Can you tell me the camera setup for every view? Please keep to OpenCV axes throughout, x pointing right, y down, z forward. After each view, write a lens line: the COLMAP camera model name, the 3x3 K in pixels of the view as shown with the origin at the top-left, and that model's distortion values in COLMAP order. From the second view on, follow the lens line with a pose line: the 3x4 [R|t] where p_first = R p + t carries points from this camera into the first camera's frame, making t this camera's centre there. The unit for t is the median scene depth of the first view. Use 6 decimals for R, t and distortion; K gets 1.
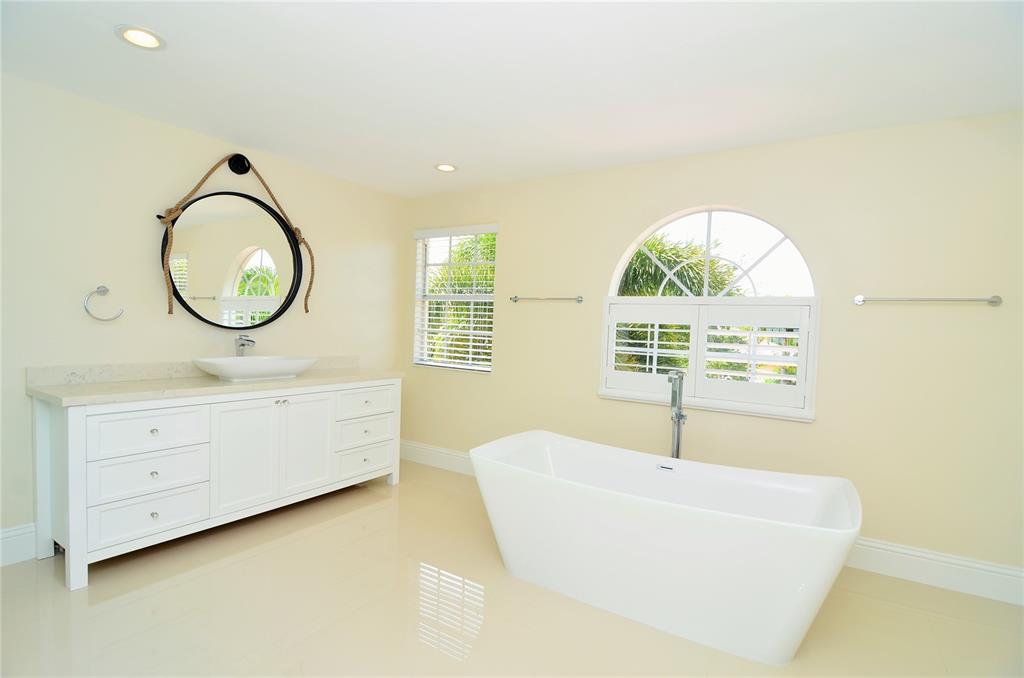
lens RADIAL K [[498.2, 0, 510.5], [0, 498.2, 345.0], [0, 0, 1]] dist [-0.003403, -0.006930]
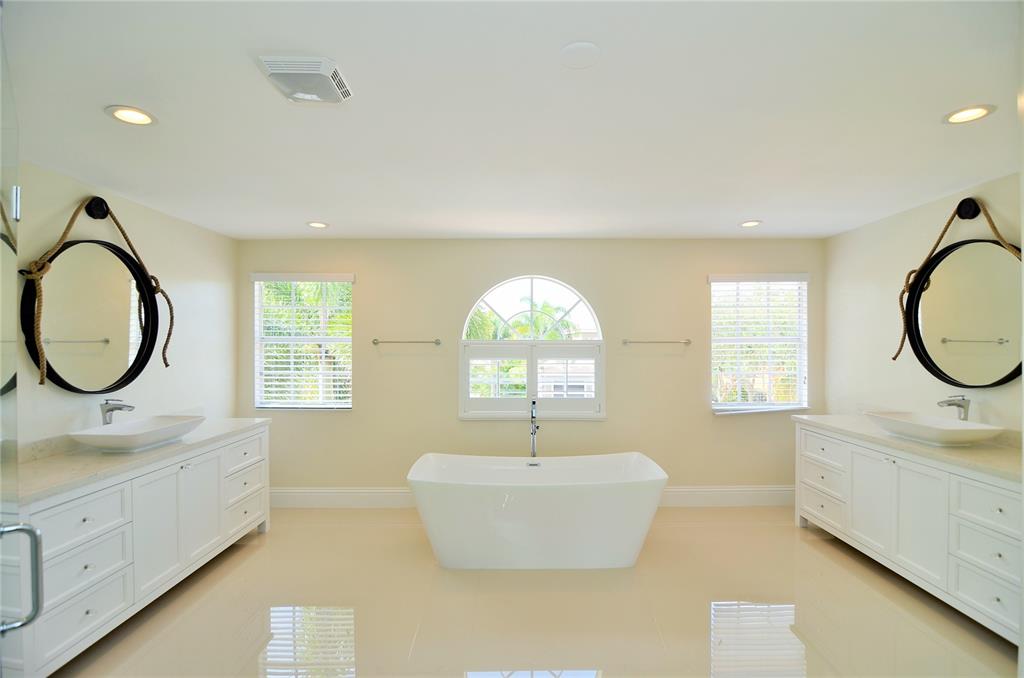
lens RADIAL K [[498.2, 0, 510.4], [0, 498.2, 339.7], [0, 0, 1]] dist [-0.003403, -0.006930]
pose [[0.839362, -0.034713, 0.542464, -0.387181], [0.052920, 0.998437, -0.017994, -0.067777], [-0.540991, 0.043811, 0.839886, -0.130973]]
